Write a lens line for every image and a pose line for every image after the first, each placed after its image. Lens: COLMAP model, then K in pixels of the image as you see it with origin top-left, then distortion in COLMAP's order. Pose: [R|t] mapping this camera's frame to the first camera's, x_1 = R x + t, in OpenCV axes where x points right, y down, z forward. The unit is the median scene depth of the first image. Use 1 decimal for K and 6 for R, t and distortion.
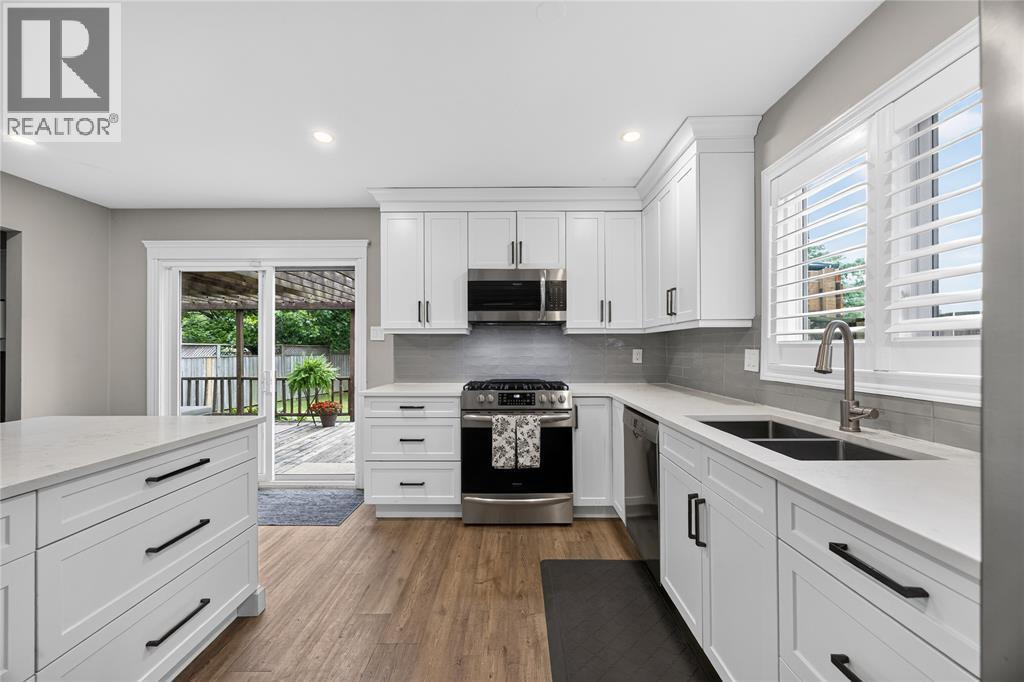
lens RADIAL K [[389.1, 0, 511.1], [0, 389.1, 347.3], [0, 0, 1]] dist [-0.001599, 0.000639]
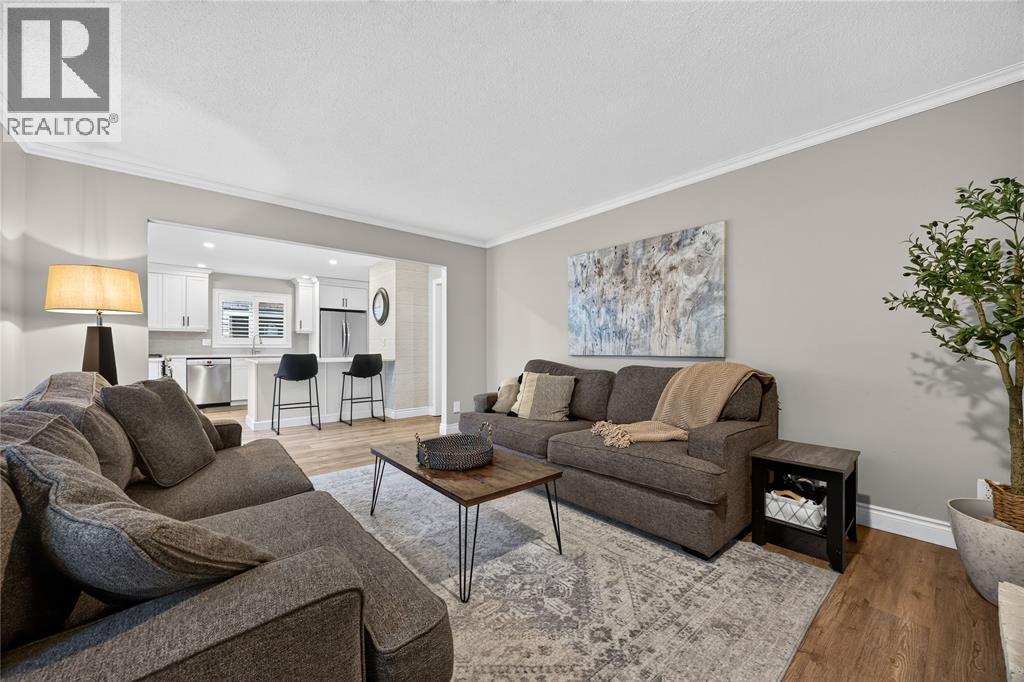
lens RADIAL K [[389.1, 0, 514.7], [0, 389.1, 349.5], [0, 0, 1]] dist [-0.001599, 0.000639]
pose [[-0.666036, -0.009437, 0.745860, -2.905317], [-0.005589, 0.999955, 0.007661, 0.044307], [-0.745899, 0.000934, -0.666059, 0.995346]]
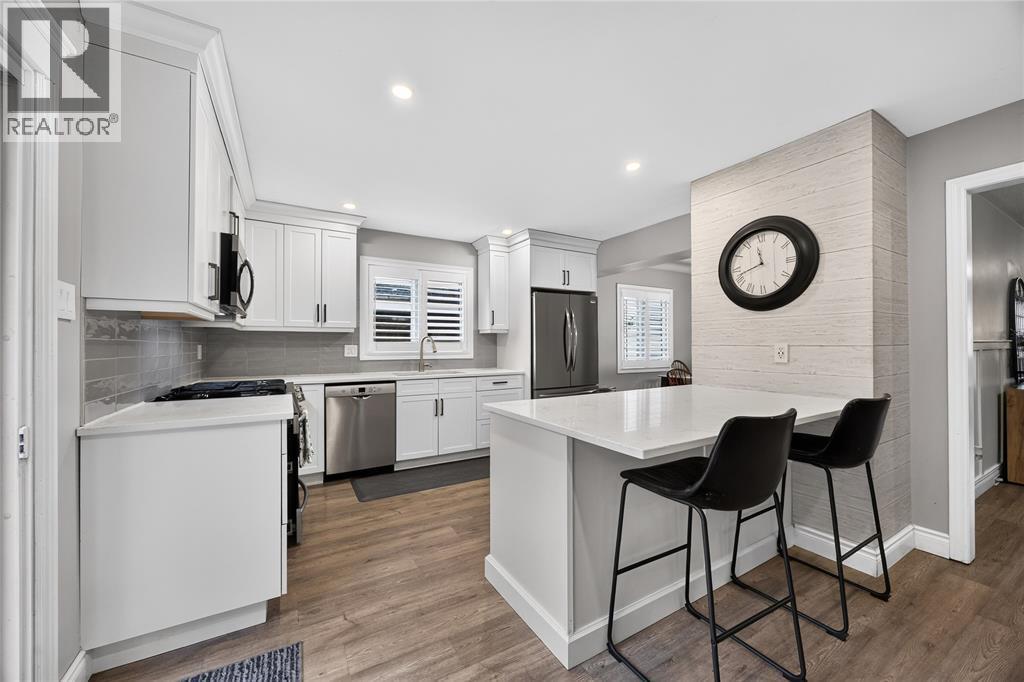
lens RADIAL K [[389.1, 0, 510.4], [0, 389.1, 343.7], [0, 0, 1]] dist [-0.001599, 0.000639]
pose [[-0.510232, 0.006312, 0.860014, -1.115334], [-0.003160, 0.999953, -0.009213, 0.010981], [-0.860031, -0.007418, -0.510187, 1.032379]]
